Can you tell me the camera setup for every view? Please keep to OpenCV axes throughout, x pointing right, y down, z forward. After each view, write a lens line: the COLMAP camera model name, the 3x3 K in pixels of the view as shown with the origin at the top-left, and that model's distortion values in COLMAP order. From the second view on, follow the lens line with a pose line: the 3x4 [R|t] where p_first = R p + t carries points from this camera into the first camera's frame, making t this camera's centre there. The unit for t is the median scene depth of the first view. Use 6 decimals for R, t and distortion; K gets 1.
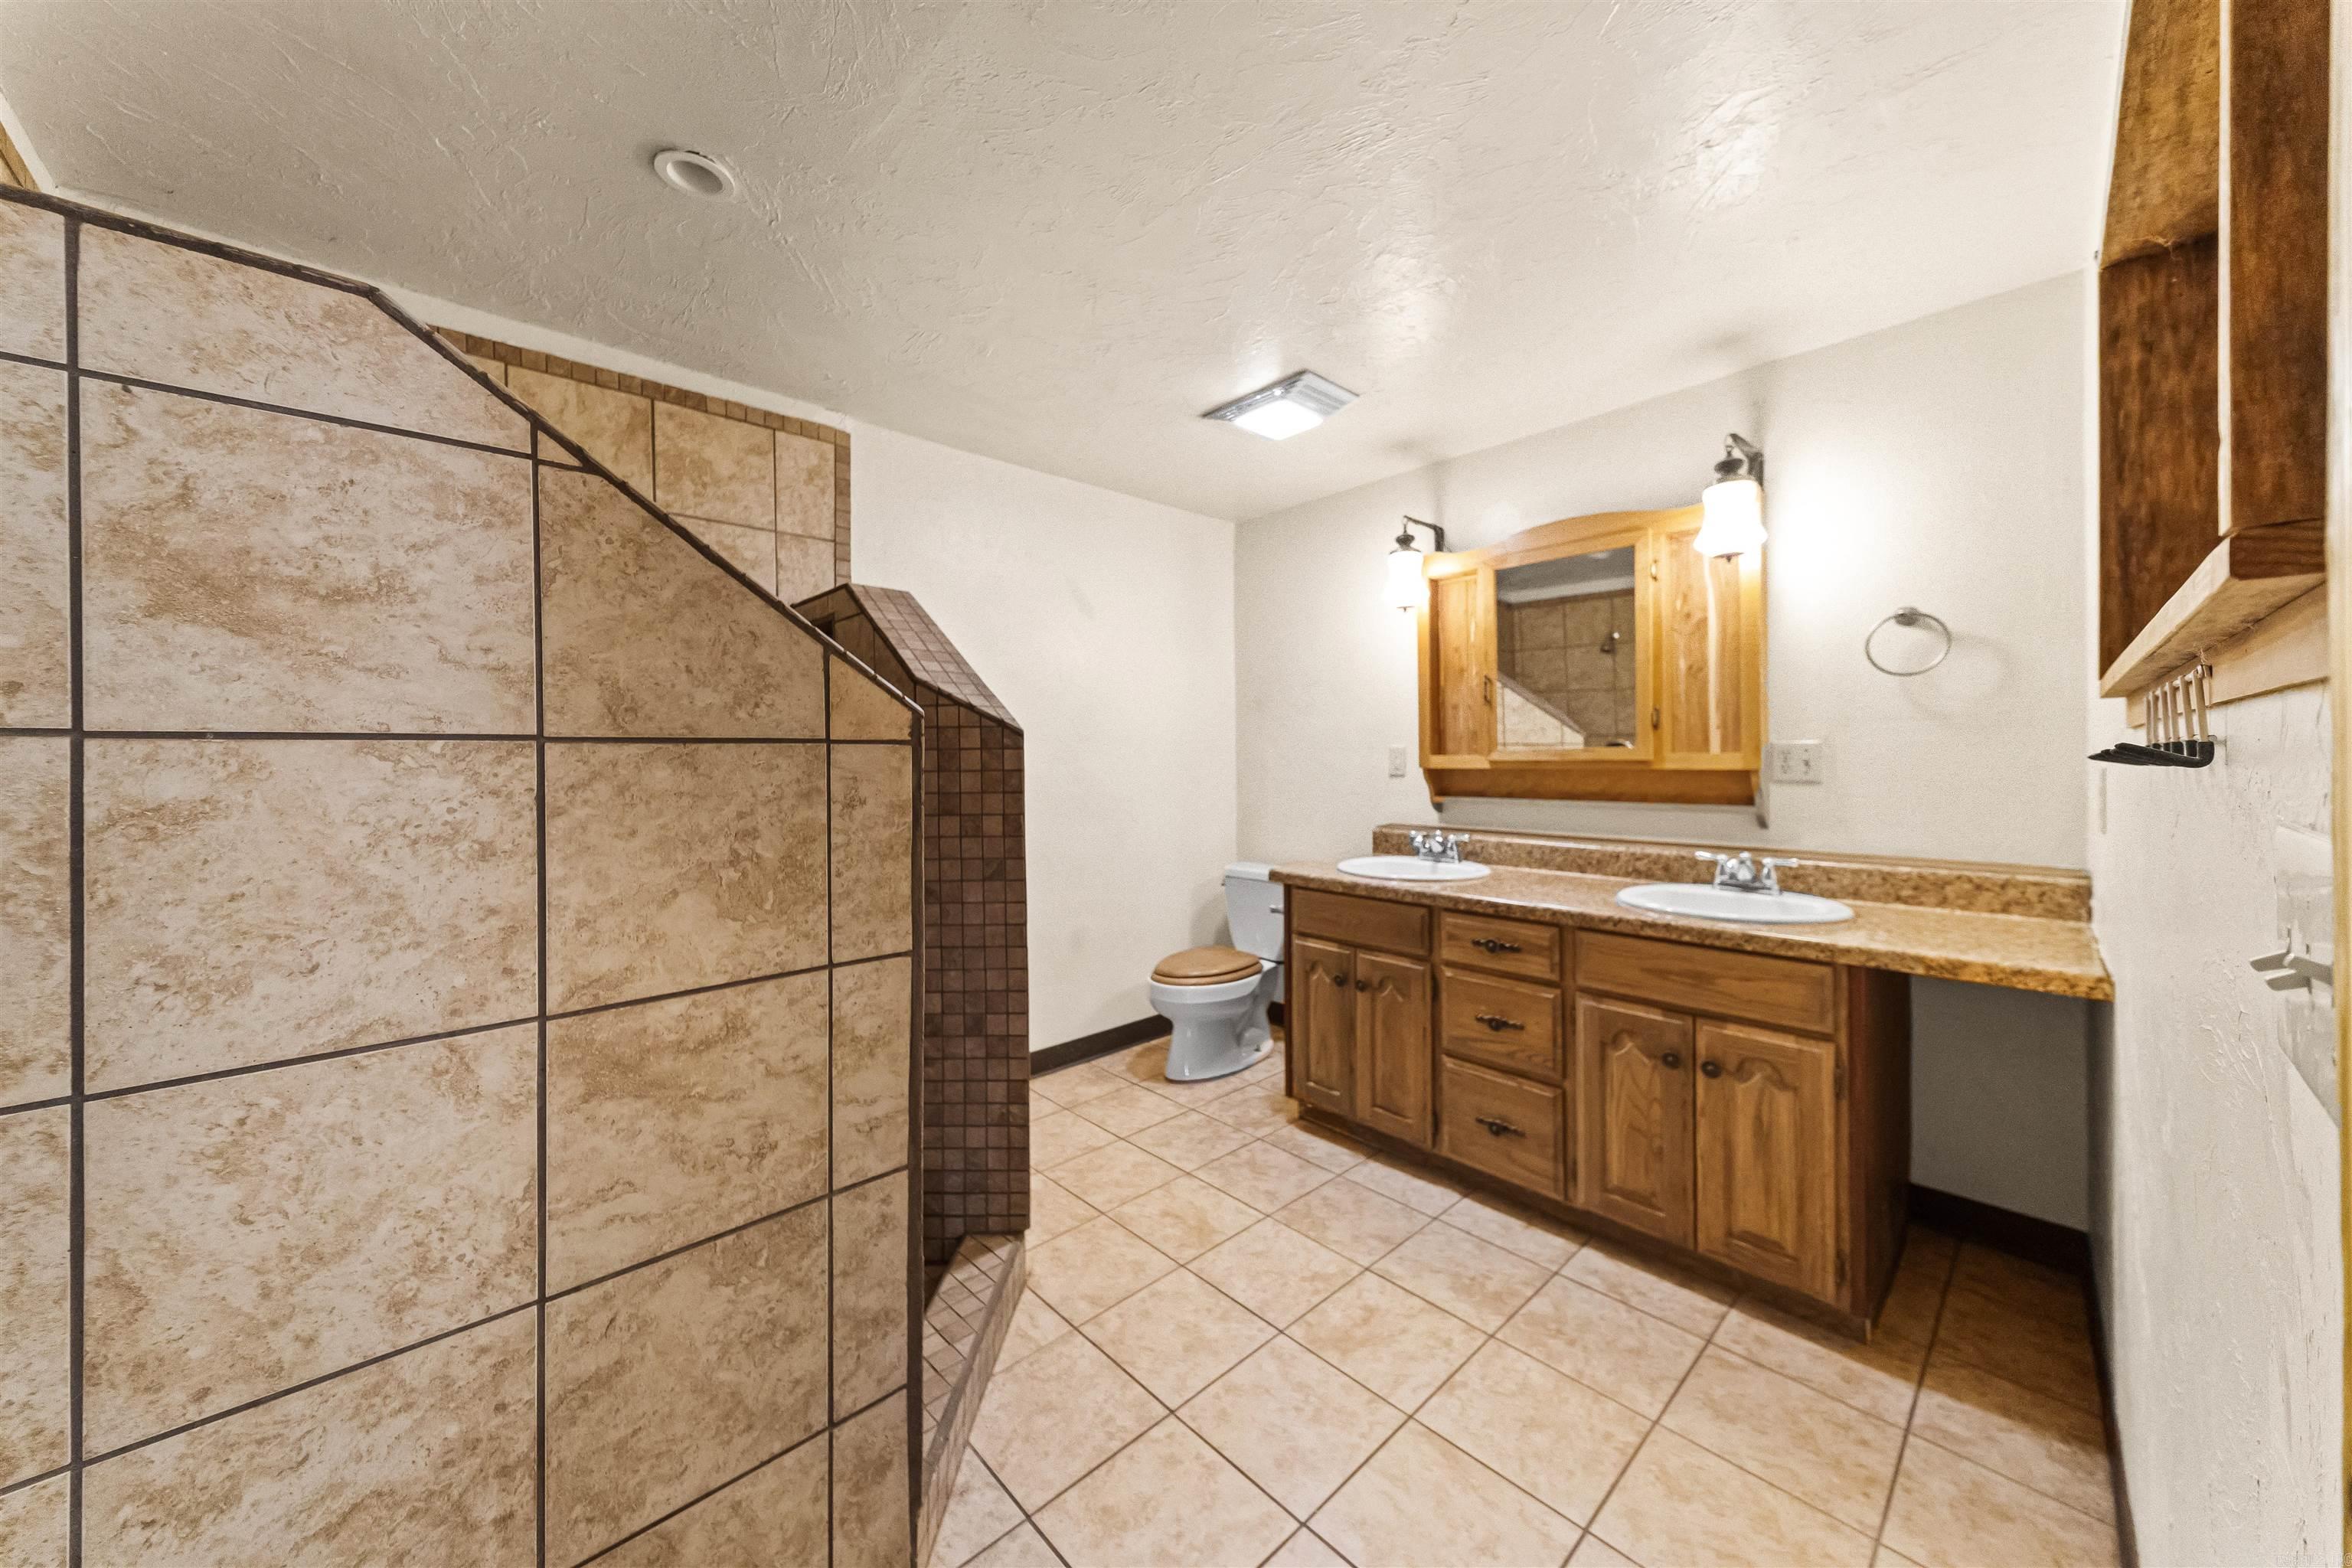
lens RADIAL K [[847.8, 0, 1180.5], [0, 847.8, 762.4], [0, 0, 1]] dist [0.020123, -0.001117]
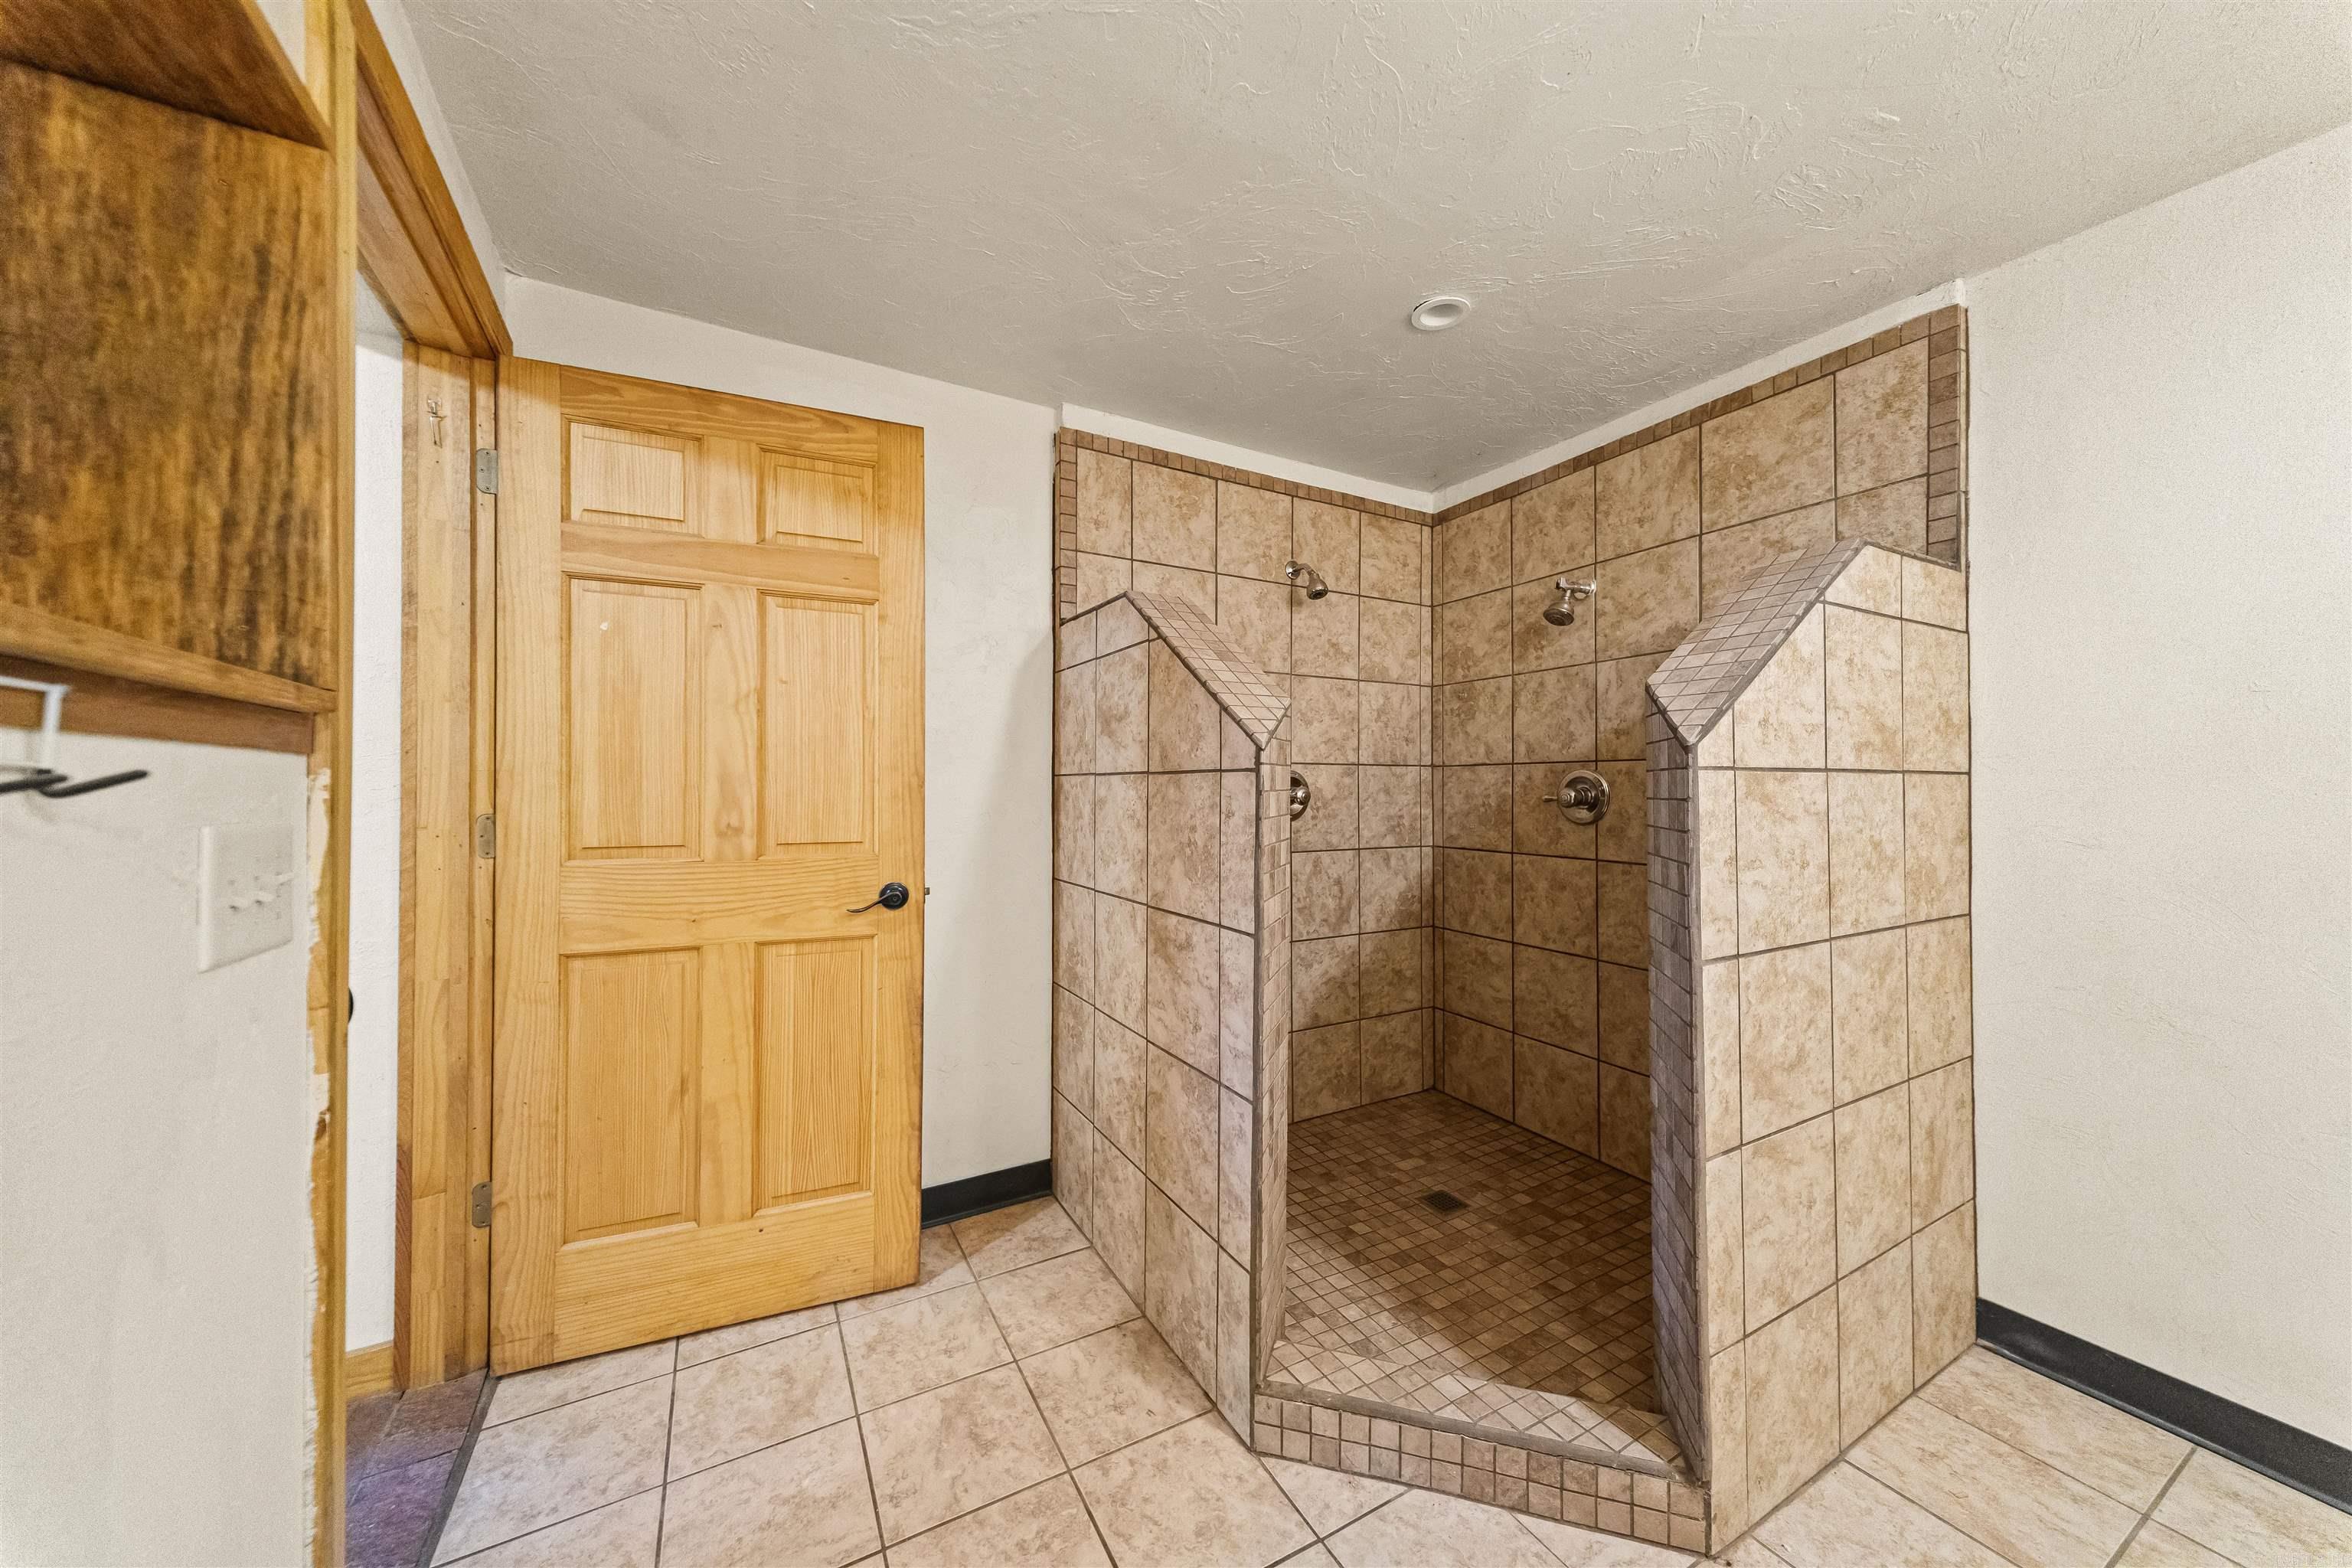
lens RADIAL K [[847.8, 0, 1187.5], [0, 847.8, 778.6], [0, 0, 1]] dist [0.020123, -0.001117]
pose [[-0.267688, 0.000315, -0.963506, 0.983627], [-0.002952, 0.999995, 0.001147, -0.012668], [0.963501, 0.003151, -0.267685, 1.318311]]
